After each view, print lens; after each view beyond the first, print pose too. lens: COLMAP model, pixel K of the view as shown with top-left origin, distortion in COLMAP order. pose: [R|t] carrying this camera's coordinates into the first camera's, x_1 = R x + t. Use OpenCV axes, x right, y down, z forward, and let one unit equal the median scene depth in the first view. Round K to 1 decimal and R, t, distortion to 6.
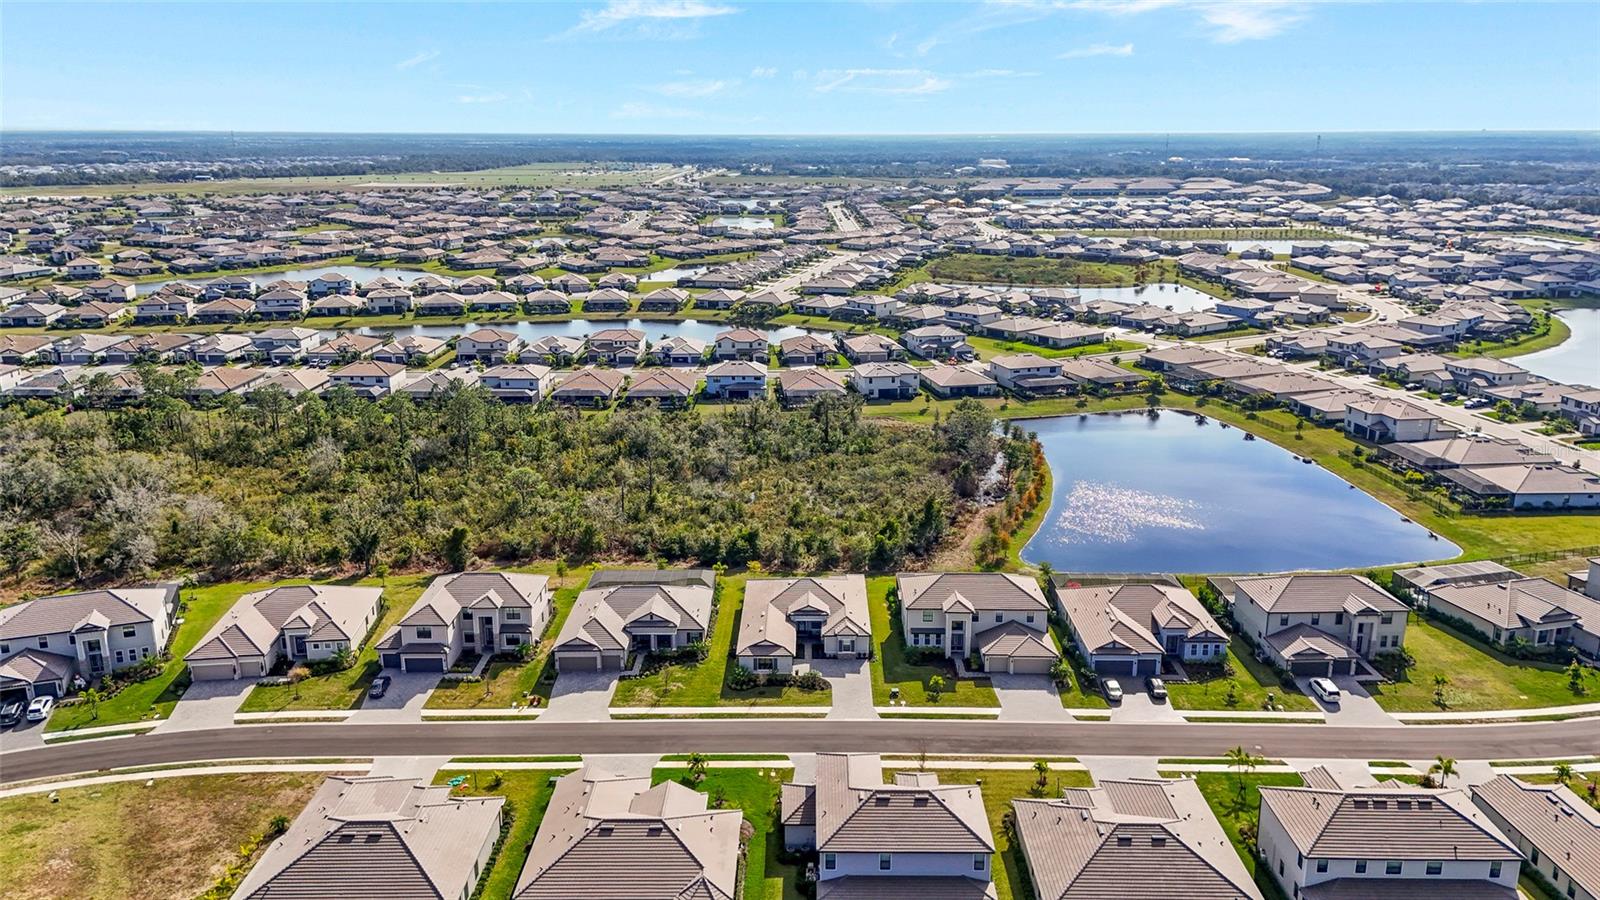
lens RADIAL K [[1169.9, 0, 800.0], [0, 1169.9, 450.0], [0, 0, 1]] dist [0.096981, -0.105642]
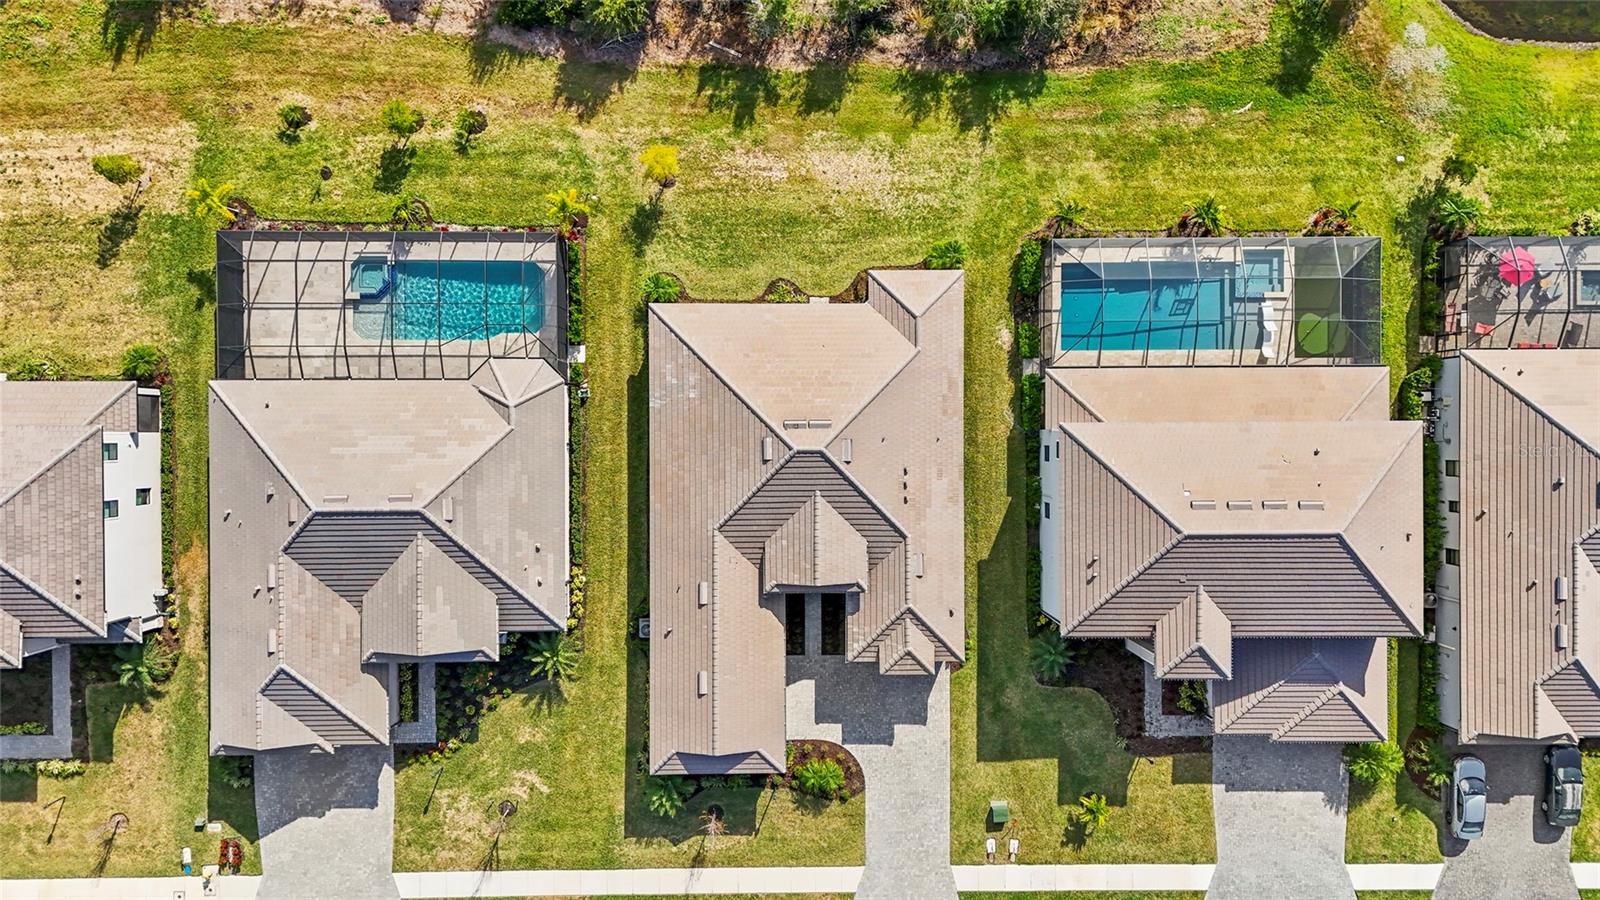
lens RADIAL K [[1169.9, 0, 800.0], [0, 1169.9, 450.0], [0, 0, 1]] dist [0.096981, -0.105642]
pose [[0.999694, -0.012602, 0.021281, -0.006369], [-0.017699, 0.236469, 0.971478, -0.270332], [-0.017274, -0.971557, 0.236173, 0.978478]]
